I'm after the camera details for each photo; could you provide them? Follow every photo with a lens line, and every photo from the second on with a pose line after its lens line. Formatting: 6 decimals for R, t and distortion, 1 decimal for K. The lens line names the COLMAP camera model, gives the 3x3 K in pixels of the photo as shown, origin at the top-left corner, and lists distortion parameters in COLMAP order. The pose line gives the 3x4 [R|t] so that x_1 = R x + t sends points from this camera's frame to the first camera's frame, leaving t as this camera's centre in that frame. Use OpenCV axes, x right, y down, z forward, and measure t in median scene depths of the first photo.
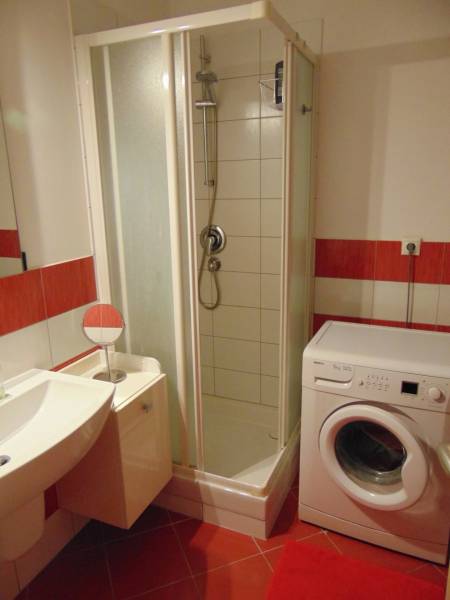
lens RADIAL K [[441.6, 0, 224.7], [0, 441.6, 299.7], [0, 0, 1]] dist [0.013305, 0.004303]
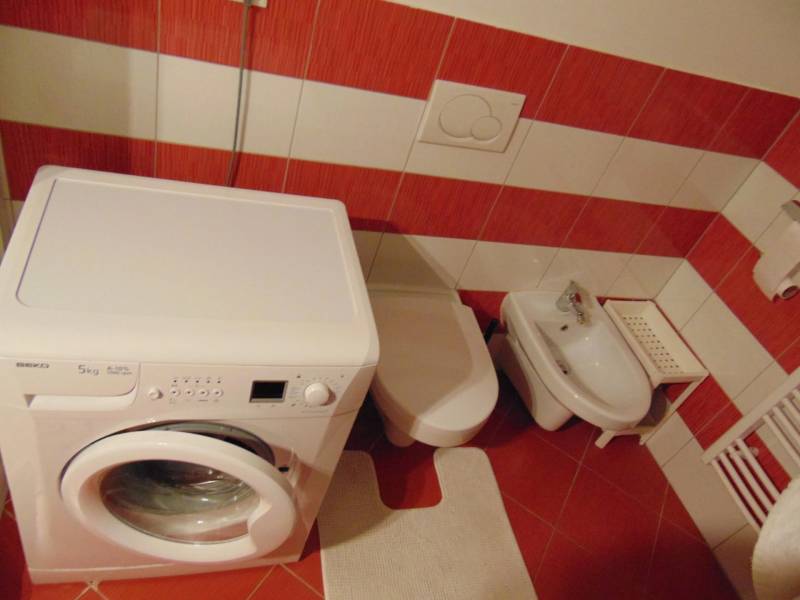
lens RADIAL K [[588.8, 0, 401.3], [0, 588.8, 300.2], [0, 0, 1]] dist [0.013305, 0.004303]
pose [[0.754108, -0.221428, 0.618297, 0.126783], [-0.141377, 0.864644, 0.482083, -0.147662], [-0.641353, -0.450955, 0.620730, 0.440506]]
